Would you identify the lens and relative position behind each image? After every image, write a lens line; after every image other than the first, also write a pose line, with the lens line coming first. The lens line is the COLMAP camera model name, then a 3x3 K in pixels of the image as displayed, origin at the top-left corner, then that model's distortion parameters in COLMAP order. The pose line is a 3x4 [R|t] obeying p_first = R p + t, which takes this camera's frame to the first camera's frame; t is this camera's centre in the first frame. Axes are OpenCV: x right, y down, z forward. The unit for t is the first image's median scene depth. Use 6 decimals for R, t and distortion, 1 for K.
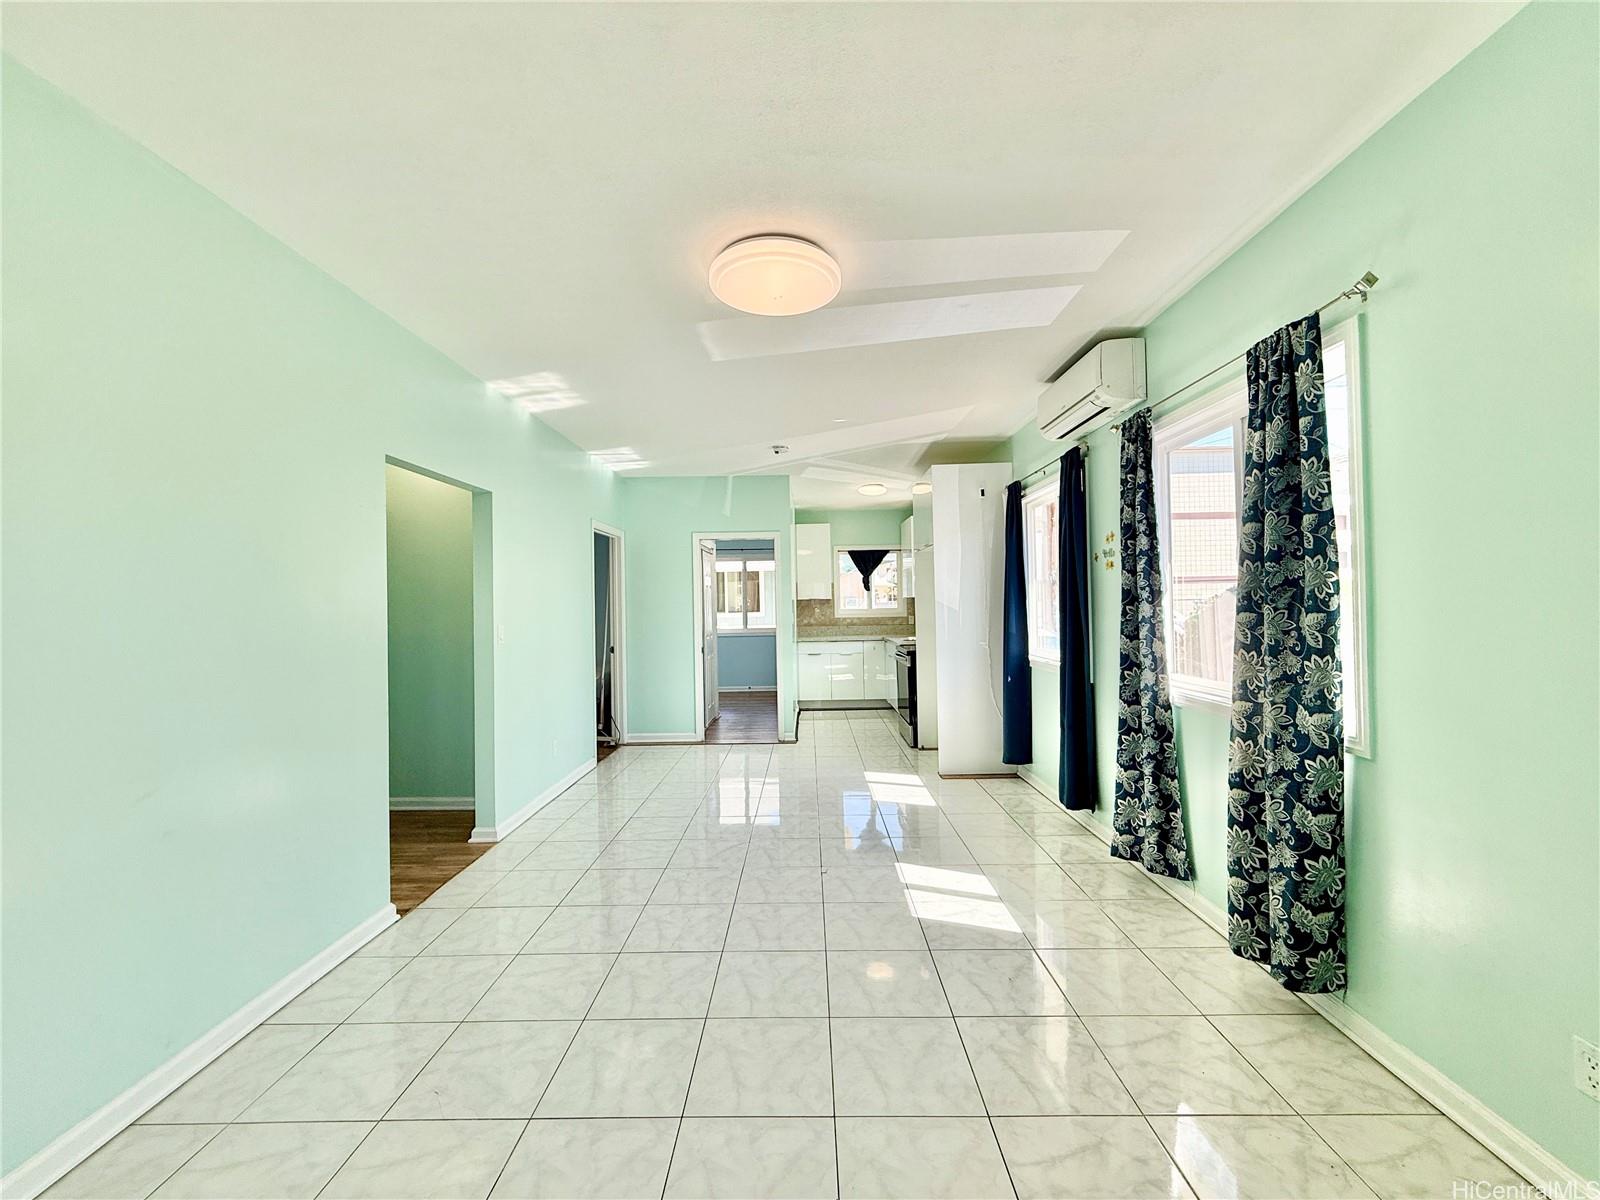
lens RADIAL K [[641.6, 0, 800.0], [0, 641.6, 600.0], [0, 0, 1]] dist [-0.001381, -0.000188]
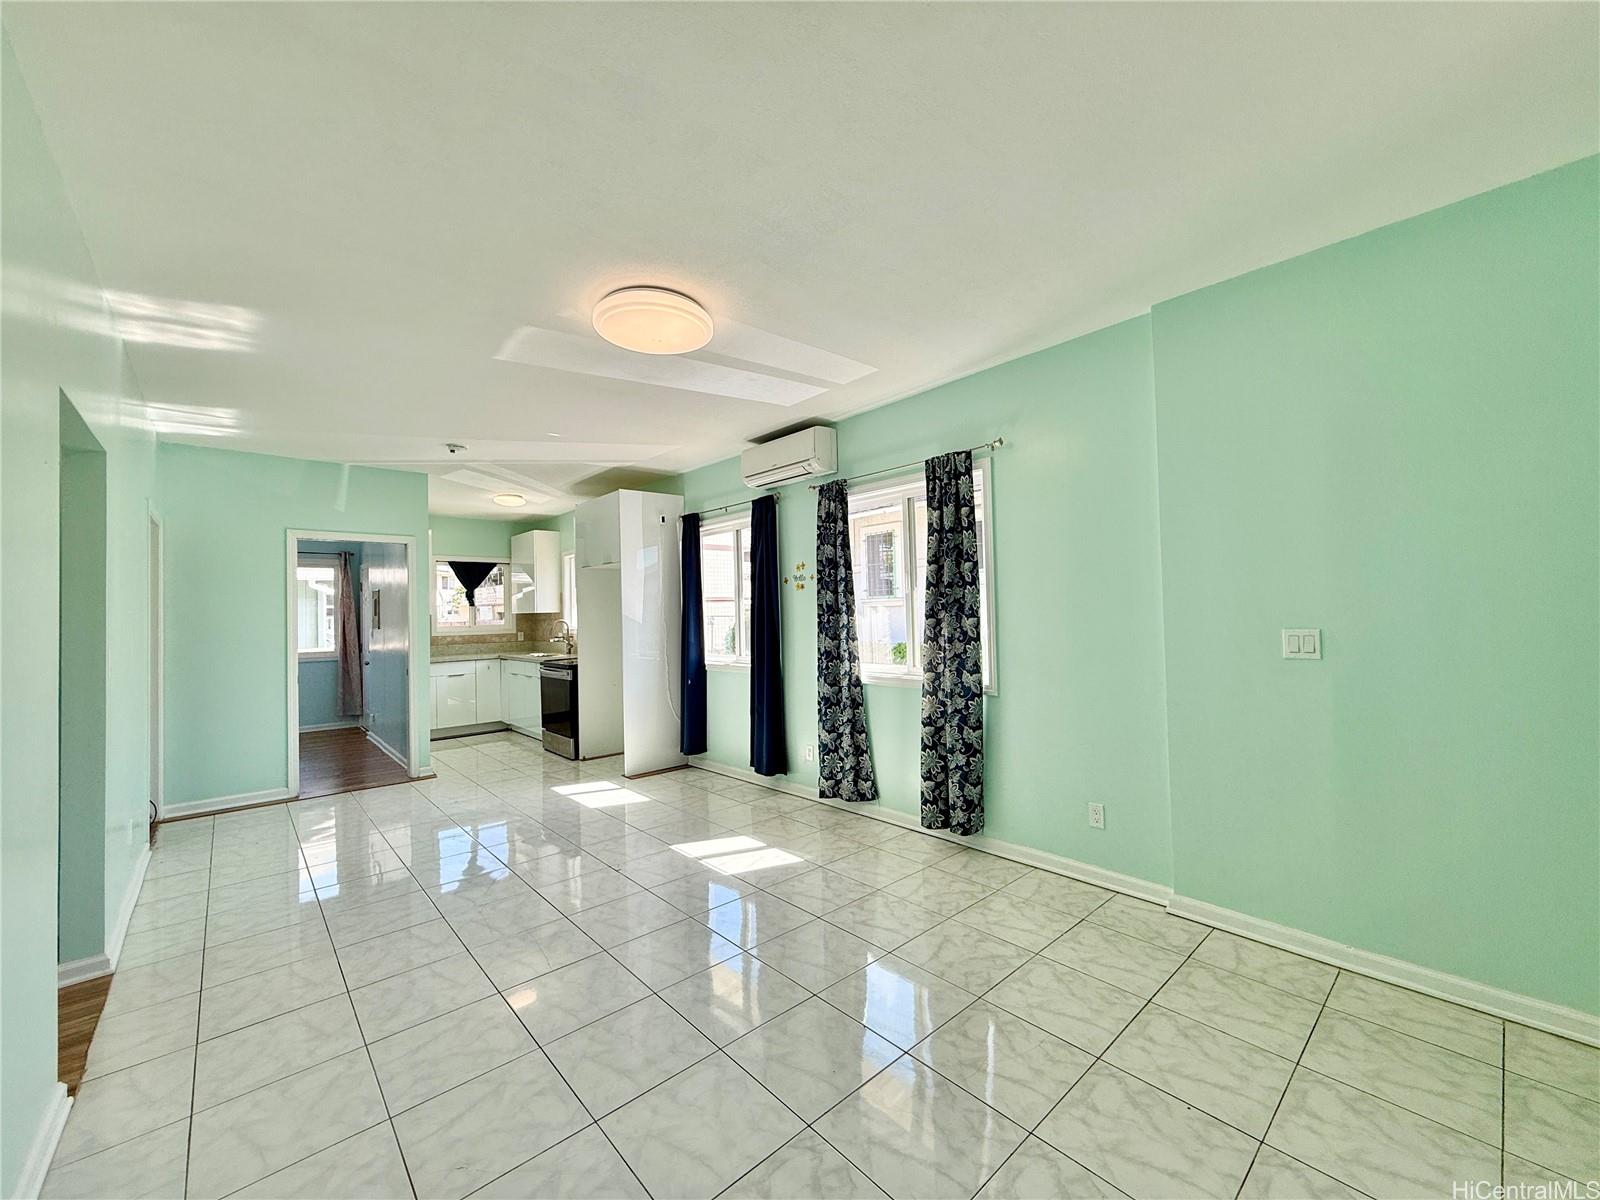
lens RADIAL K [[641.6, 0, 800.0], [0, 641.6, 600.0], [0, 0, 1]] dist [-0.001381, -0.000188]
pose [[0.730564, 0.015589, 0.682666, -0.537374], [0.004300, 0.999614, -0.027429, 0.012579], [-0.682830, 0.022975, 0.730216, 0.016788]]
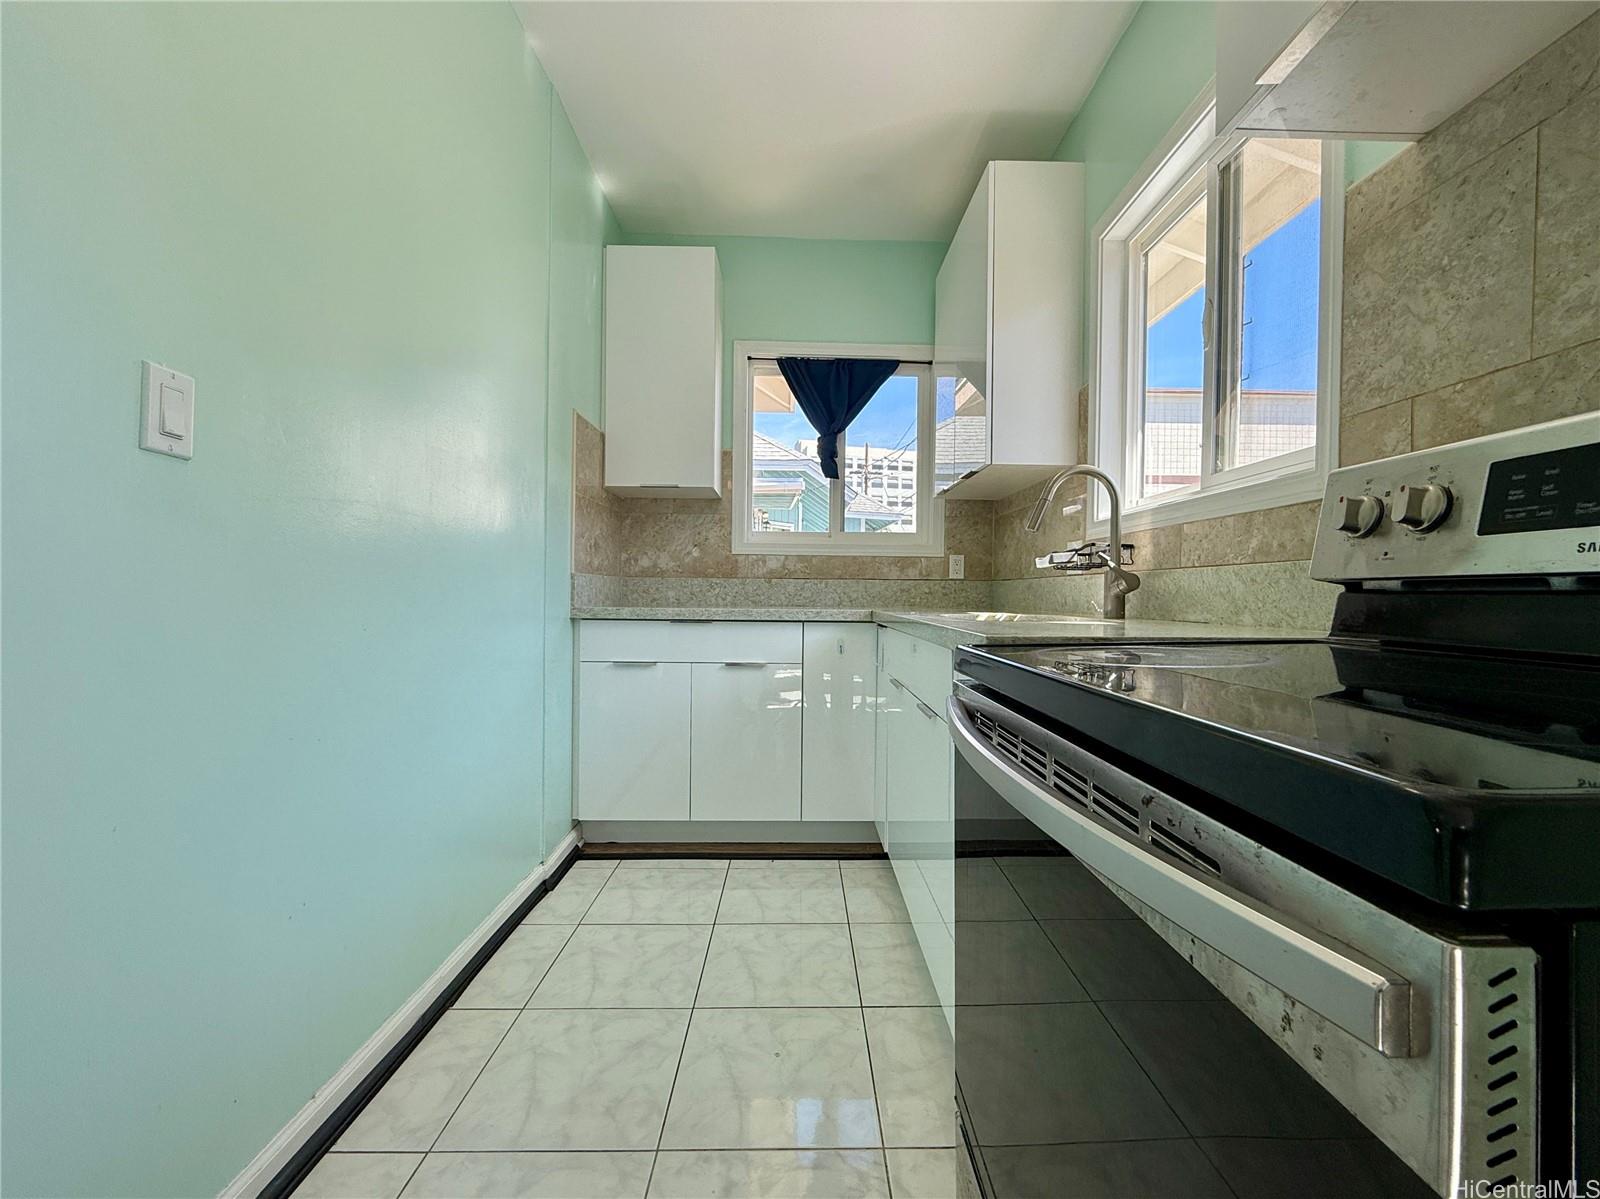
lens RADIAL K [[641.6, 0, 800.0], [0, 641.6, 599.5], [0, 0, 1]] dist [-0.001381, -0.000188]
pose [[0.999215, 0.027189, 0.028806, 0.240396], [-0.027621, 0.999510, 0.014704, 0.136300], [-0.028392, -0.015488, 0.999477, 1.970275]]
